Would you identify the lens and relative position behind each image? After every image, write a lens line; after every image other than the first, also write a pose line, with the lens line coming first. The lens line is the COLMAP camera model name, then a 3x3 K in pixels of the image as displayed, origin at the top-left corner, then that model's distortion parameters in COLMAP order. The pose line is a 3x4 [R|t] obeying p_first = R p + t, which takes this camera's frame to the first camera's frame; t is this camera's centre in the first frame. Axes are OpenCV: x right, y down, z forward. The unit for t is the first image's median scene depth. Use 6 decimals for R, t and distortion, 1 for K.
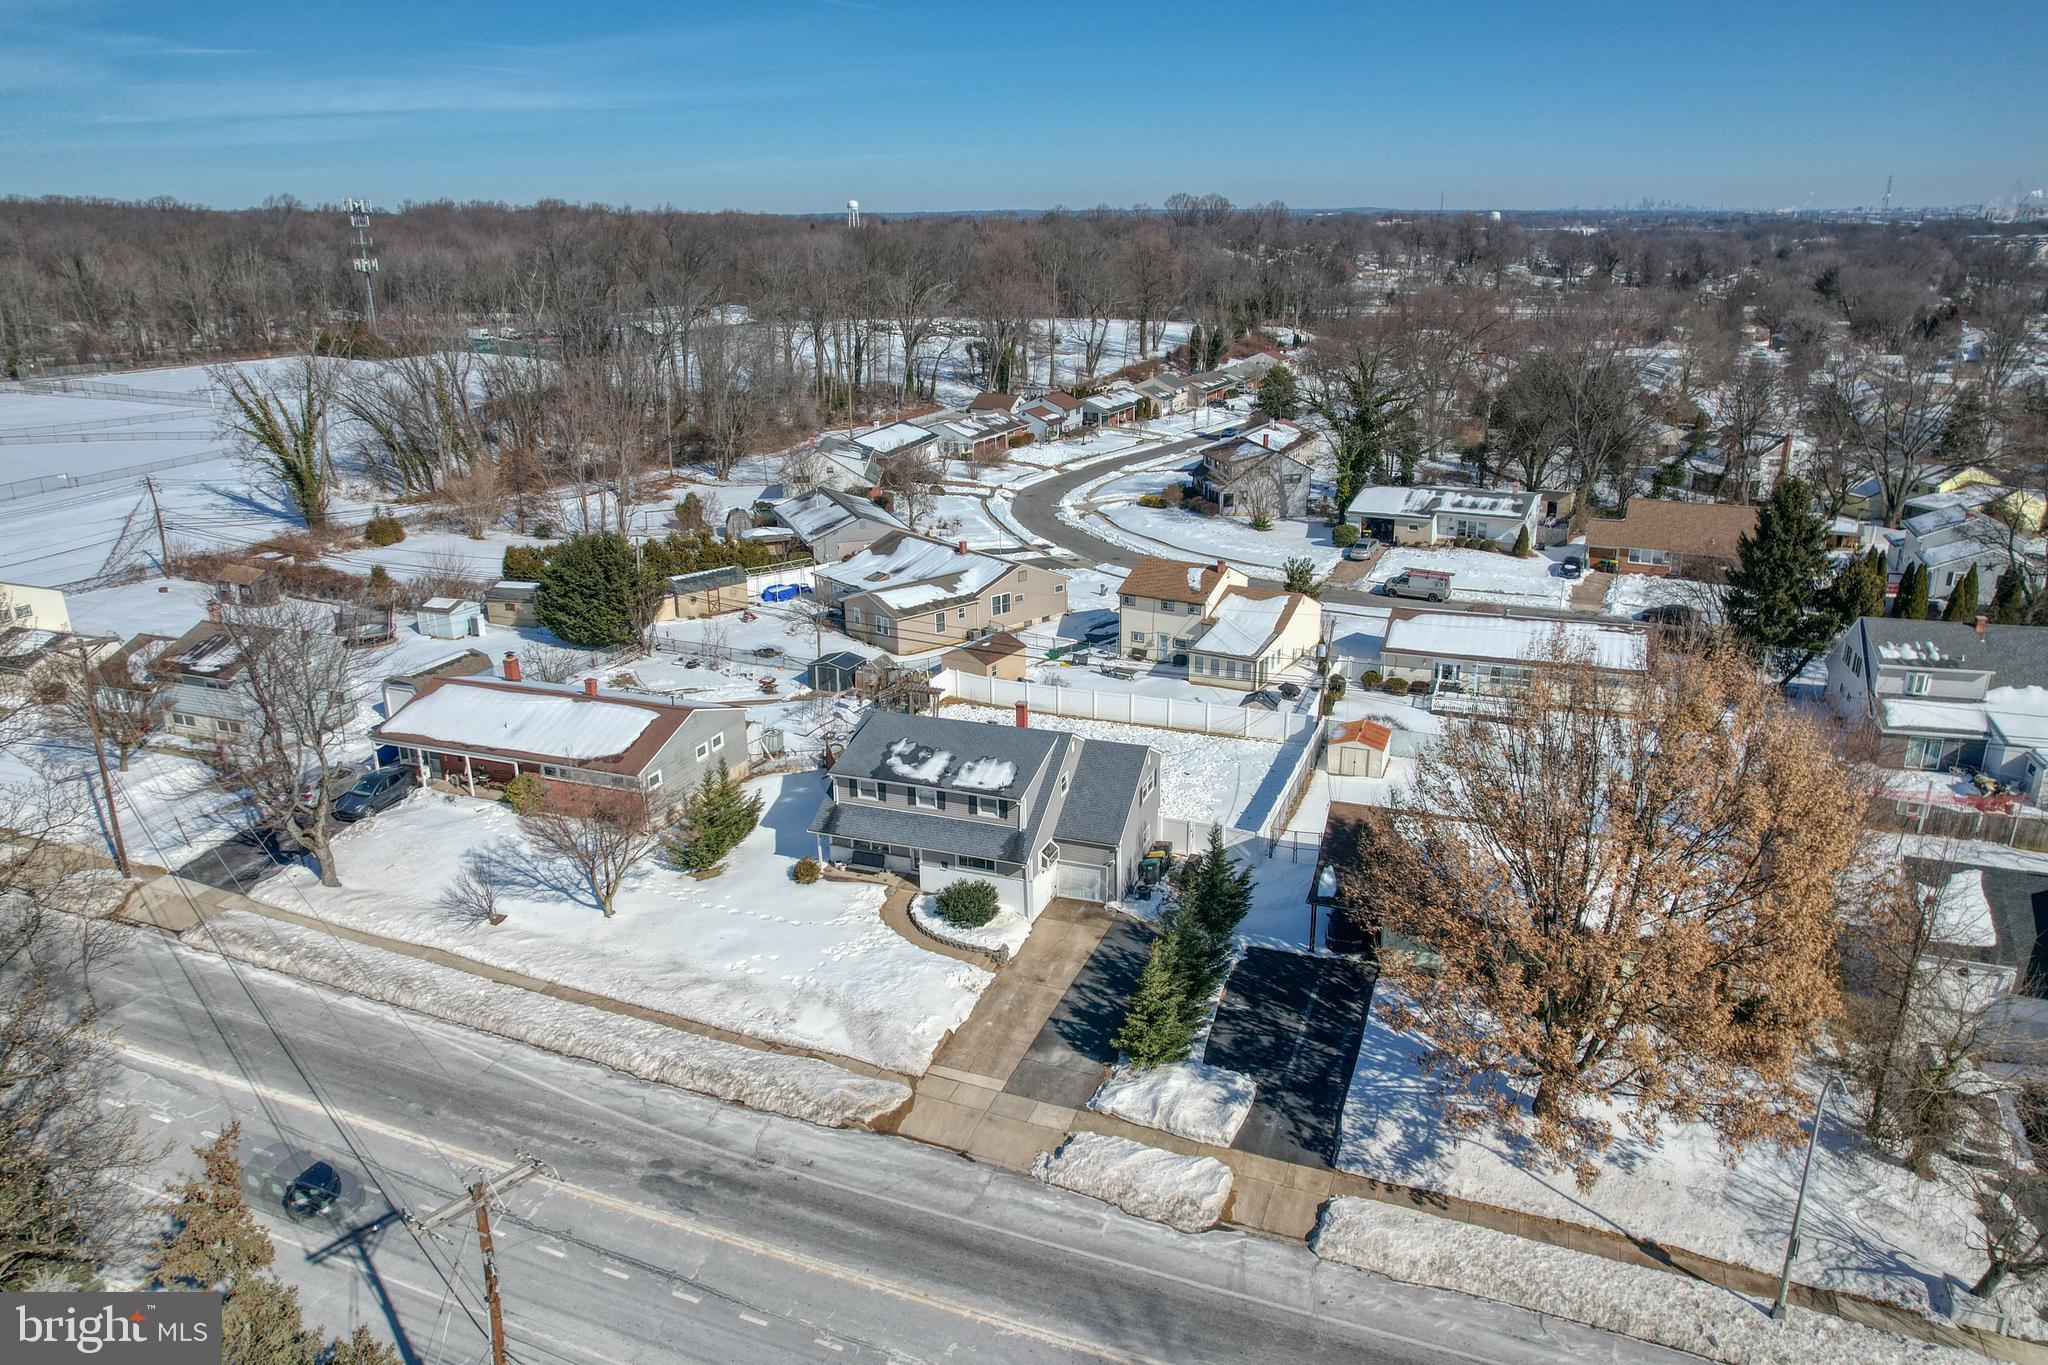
lens RADIAL K [[1418.1, 0, 1024.0], [0, 1418.1, 682.5], [0, 0, 1]] dist [-0.000556, 0.073019]
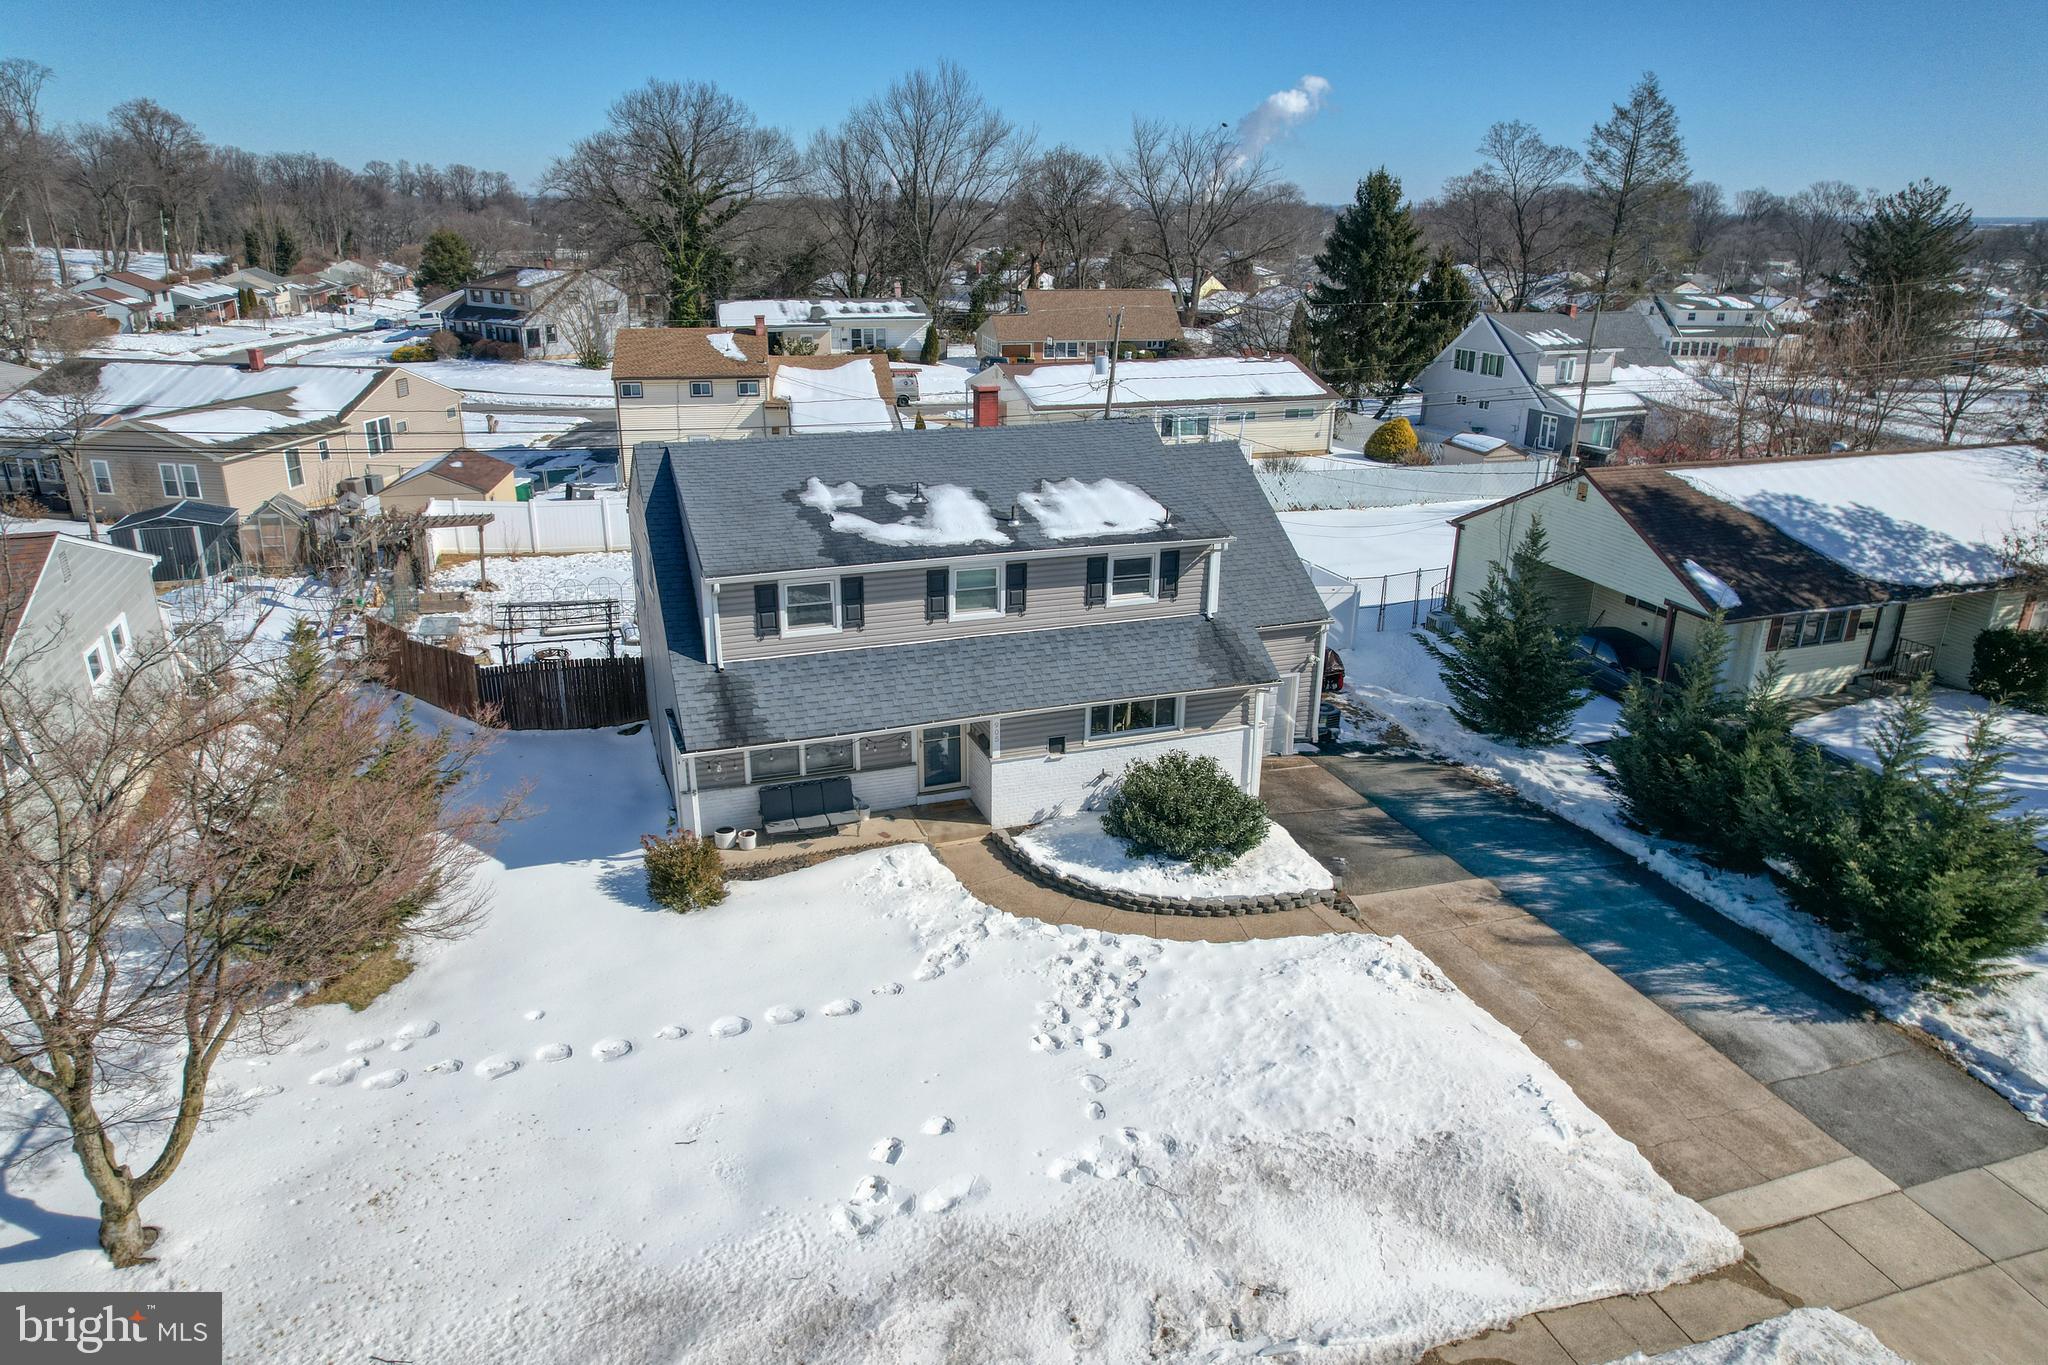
lens RADIAL K [[1355.9, 0, 1024.0], [0, 1355.9, 682.5], [0, 0, 1]] dist [-0.076724, 0.062723]
pose [[0.755446, -0.198853, 0.624307, -0.243424], [0.187000, 0.978638, 0.085433, 0.062882], [-0.627959, 0.052205, 0.776494, 0.579269]]
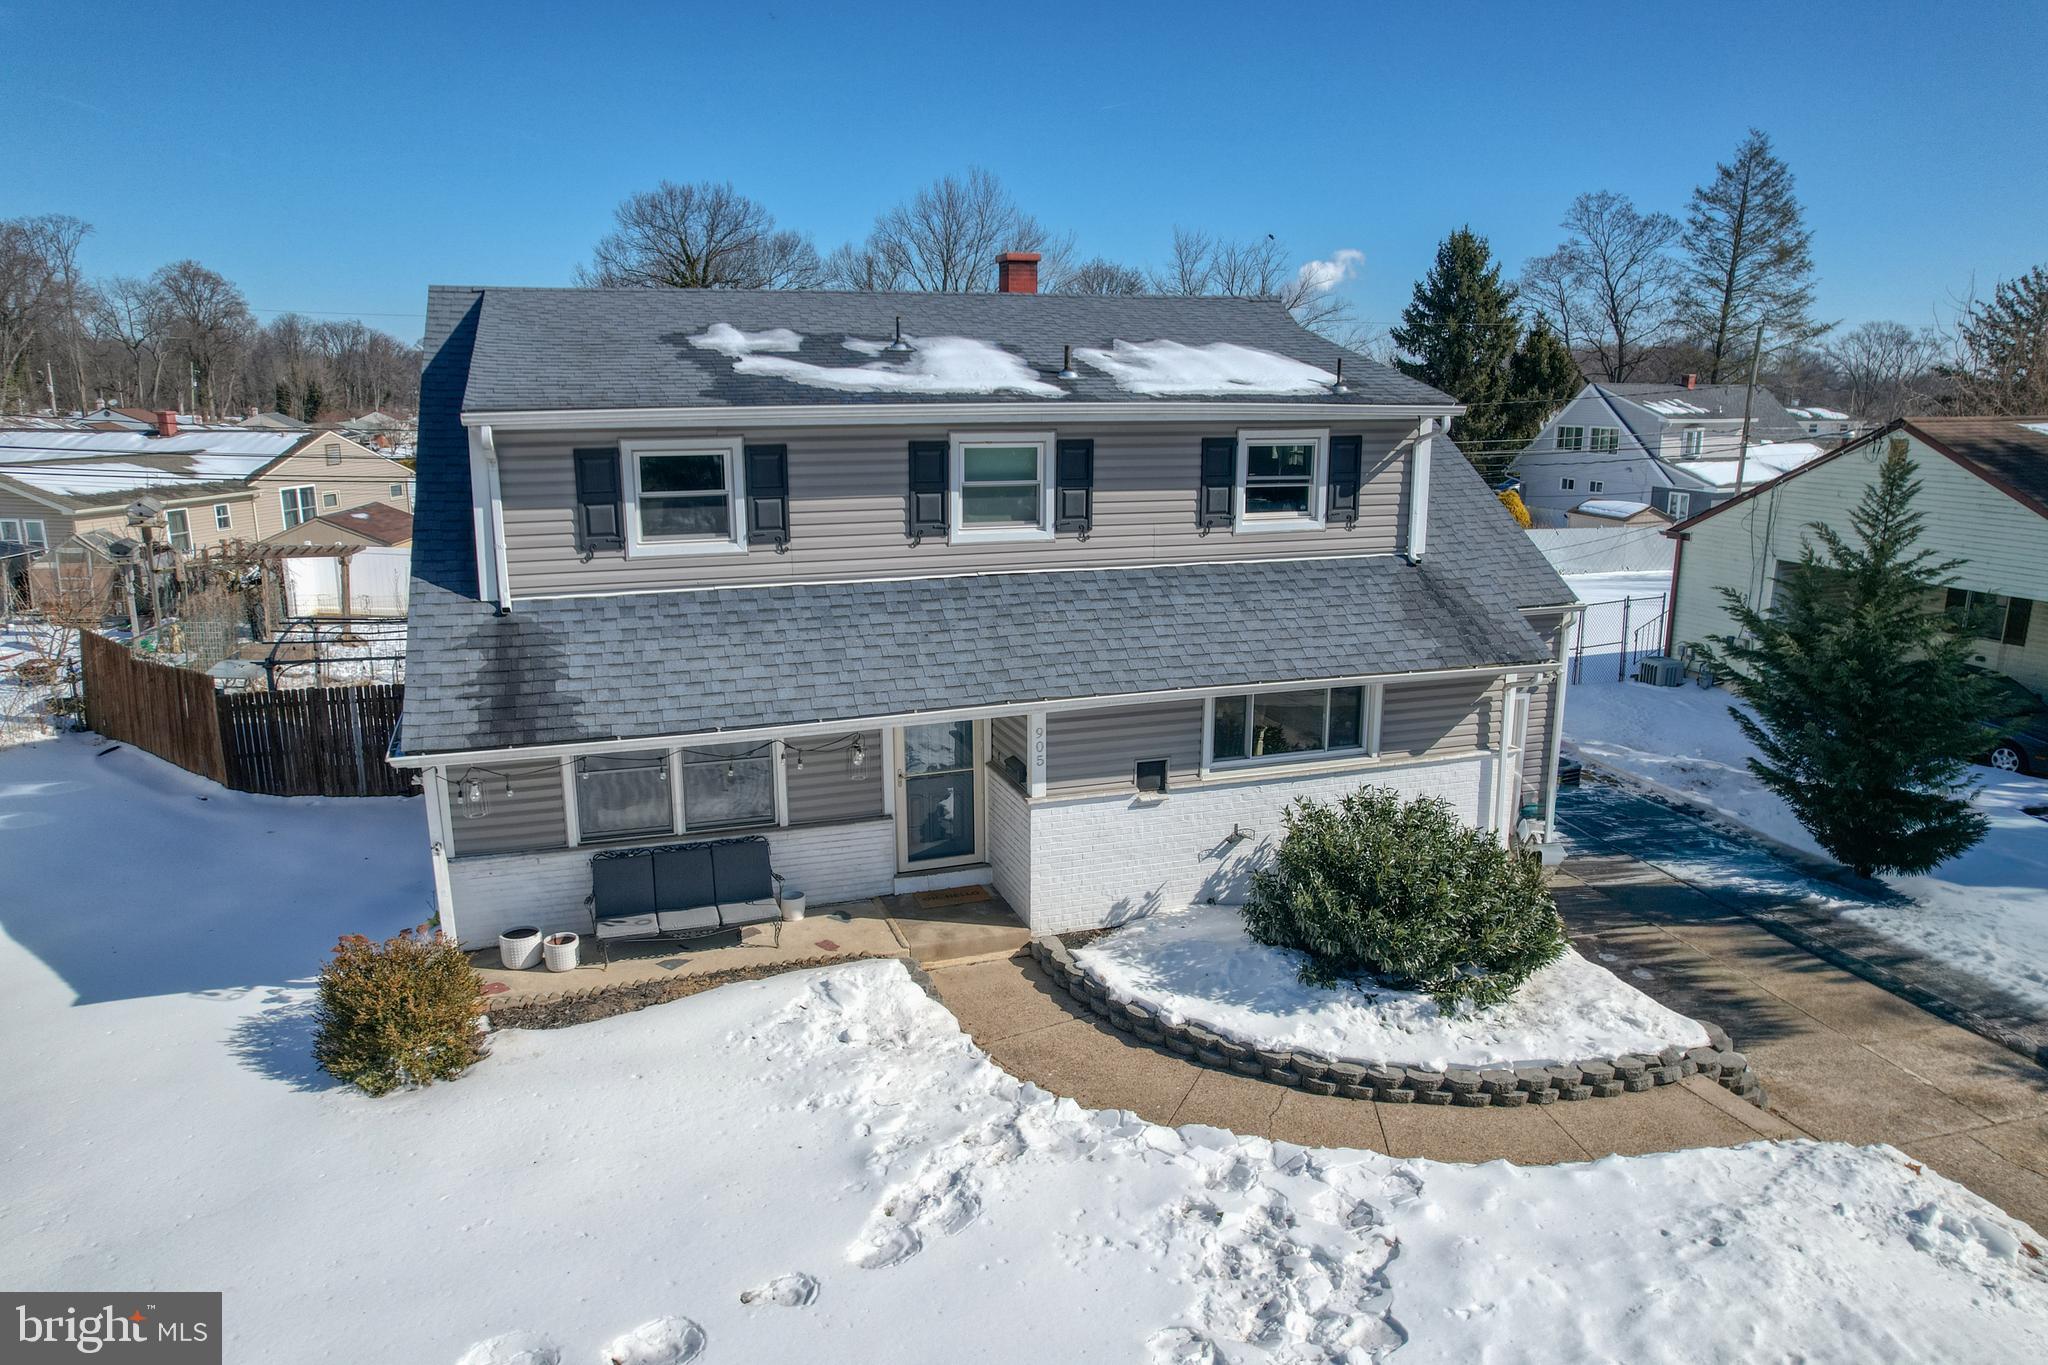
lens RADIAL K [[1355.9, 0, 1024.0], [0, 1355.9, 682.5], [0, 0, 1]] dist [-0.076724, 0.062723]
pose [[0.770954, -0.123739, 0.624754, -0.160945], [0.192056, 0.980450, -0.042811, 0.097777], [-0.607243, 0.152993, 0.779647, 0.695023]]
